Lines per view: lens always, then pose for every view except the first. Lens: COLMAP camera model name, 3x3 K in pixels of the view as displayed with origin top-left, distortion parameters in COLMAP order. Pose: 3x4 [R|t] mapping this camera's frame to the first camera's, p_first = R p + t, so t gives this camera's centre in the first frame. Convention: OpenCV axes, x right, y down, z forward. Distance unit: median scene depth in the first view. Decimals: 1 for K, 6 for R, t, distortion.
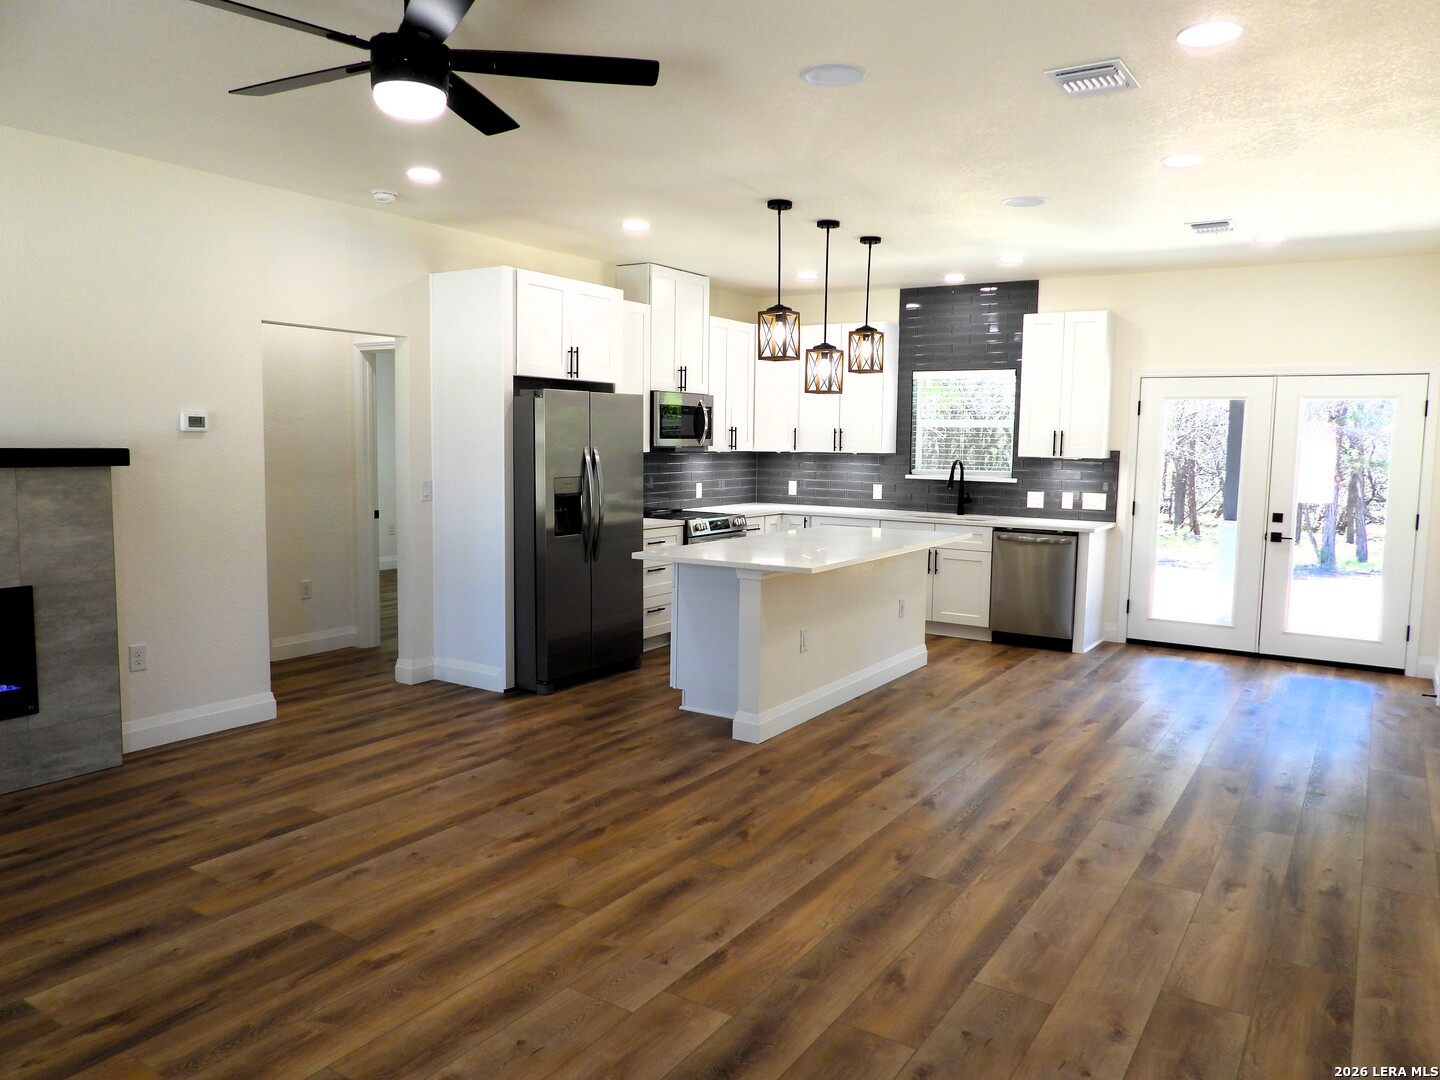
lens RADIAL K [[1034.2, 0, 721.3], [0, 1034.2, 541.0], [0, 0, 1]] dist [-0.014361, 0.000720]
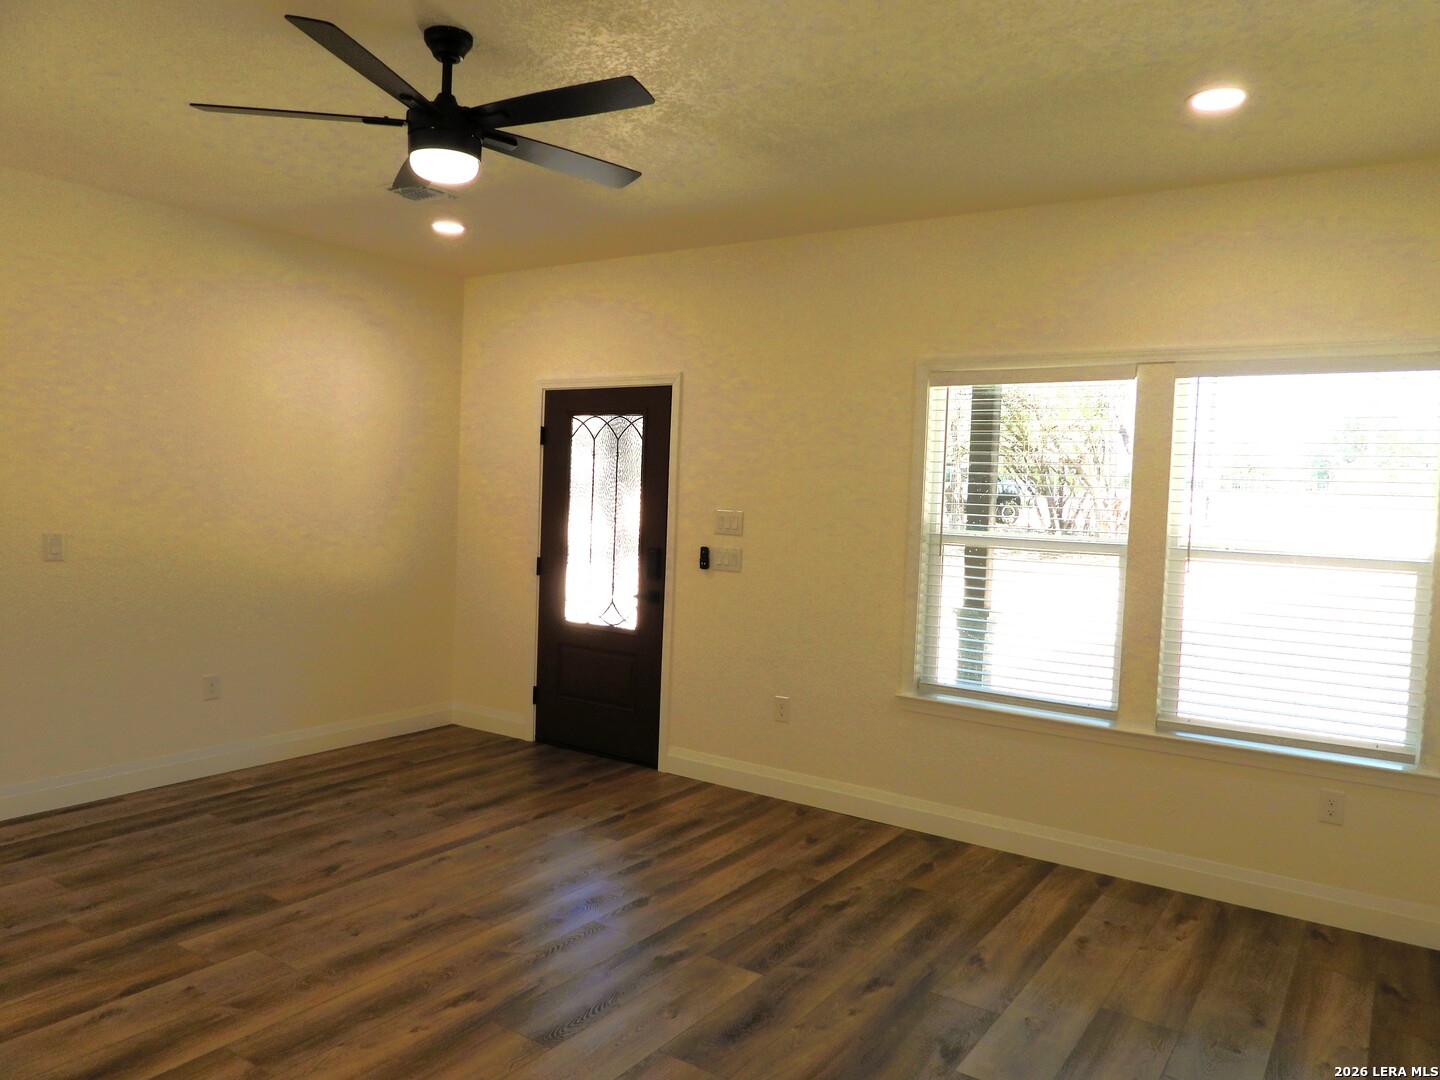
lens RADIAL K [[1034.2, 0, 721.3], [0, 1034.2, 541.0], [0, 0, 1]] dist [-0.014361, 0.000720]
pose [[-0.998455, -0.052010, 0.019559, -0.249553], [-0.048503, 0.987508, 0.149920, -0.088984], [-0.027112, 0.148740, -0.988505, 0.833352]]
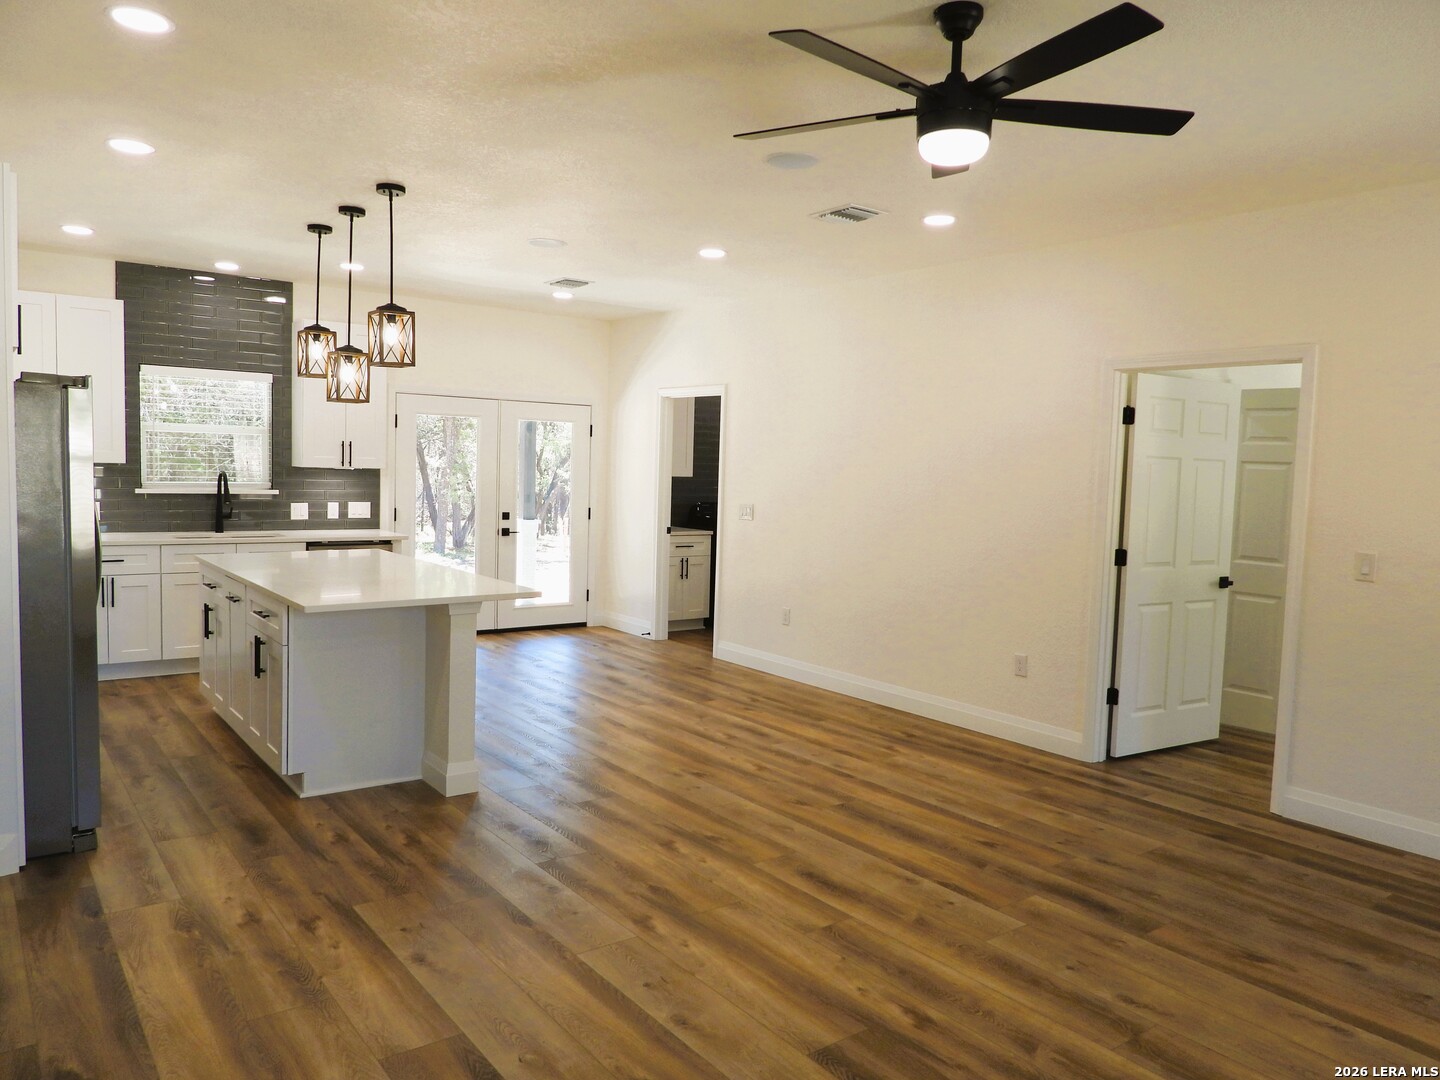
lens RADIAL K [[1034.2, 0, 721.3], [0, 1034.2, 541.0], [0, 0, 1]] dist [-0.014361, 0.000720]
pose [[0.341555, -0.075554, 0.936820, -0.545490], [0.068486, 0.996115, 0.055367, -0.045275], [-0.937363, 0.045248, 0.345403, 0.352503]]
